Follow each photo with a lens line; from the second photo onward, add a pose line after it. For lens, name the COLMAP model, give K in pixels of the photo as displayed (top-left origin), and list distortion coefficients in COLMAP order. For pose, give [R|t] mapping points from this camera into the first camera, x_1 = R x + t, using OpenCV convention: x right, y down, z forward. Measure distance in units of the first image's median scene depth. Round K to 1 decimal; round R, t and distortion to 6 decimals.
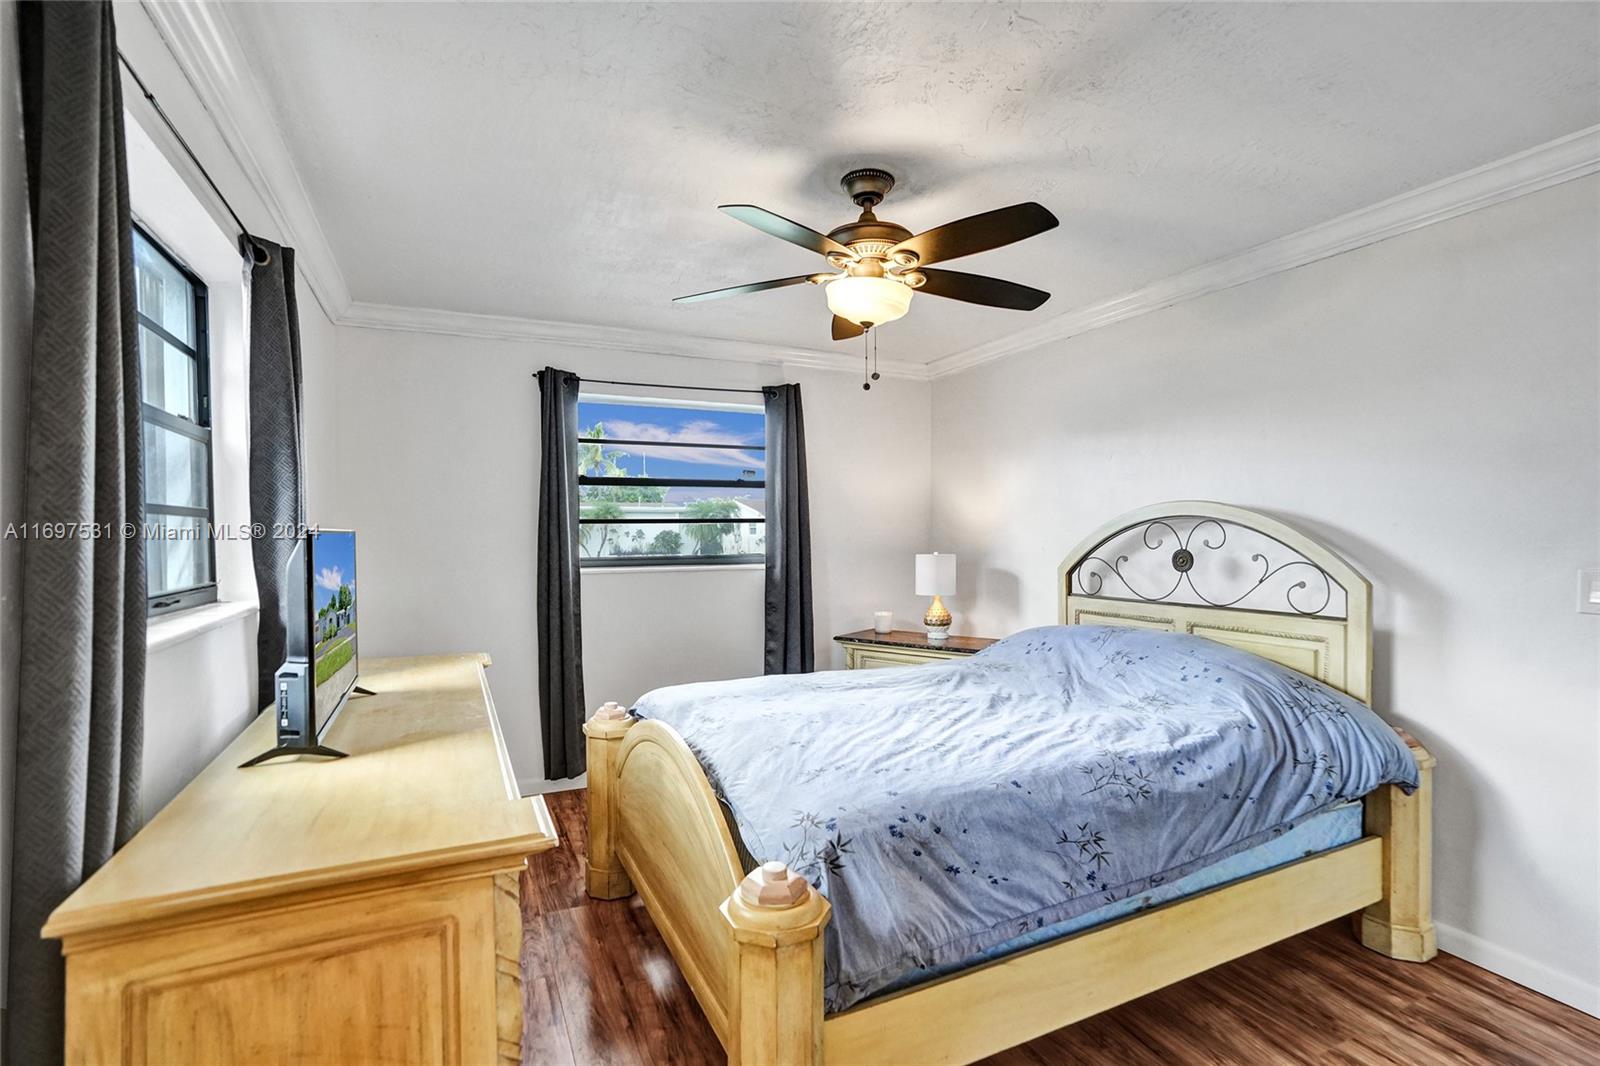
lens RADIAL K [[753.3, 0, 806.1], [0, 753.3, 542.6], [0, 0, 1]] dist [-0.054736, 0.031276]
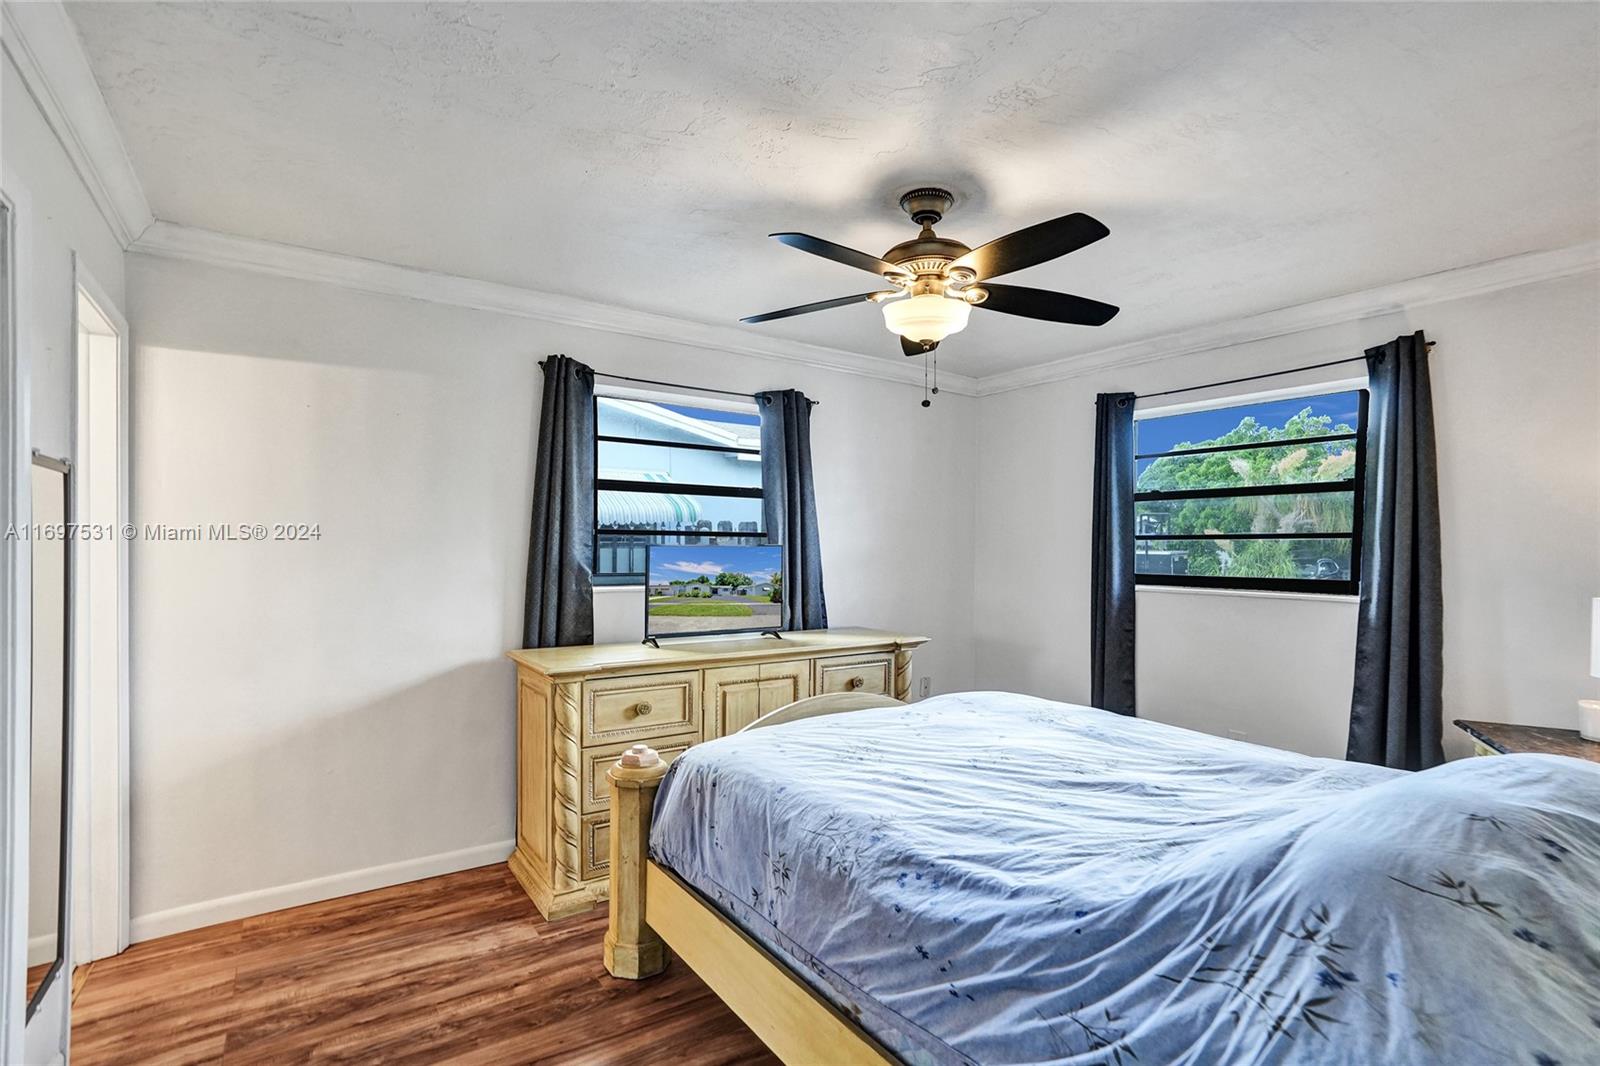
lens RADIAL K [[753.3, 0, 806.1], [0, 753.3, 542.6], [0, 0, 1]] dist [-0.054736, 0.031276]
pose [[0.166665, -0.000624, -0.986013, 1.051005], [-0.023797, 0.999706, -0.004655, -0.012770], [0.985726, 0.024240, 0.166601, 0.682294]]
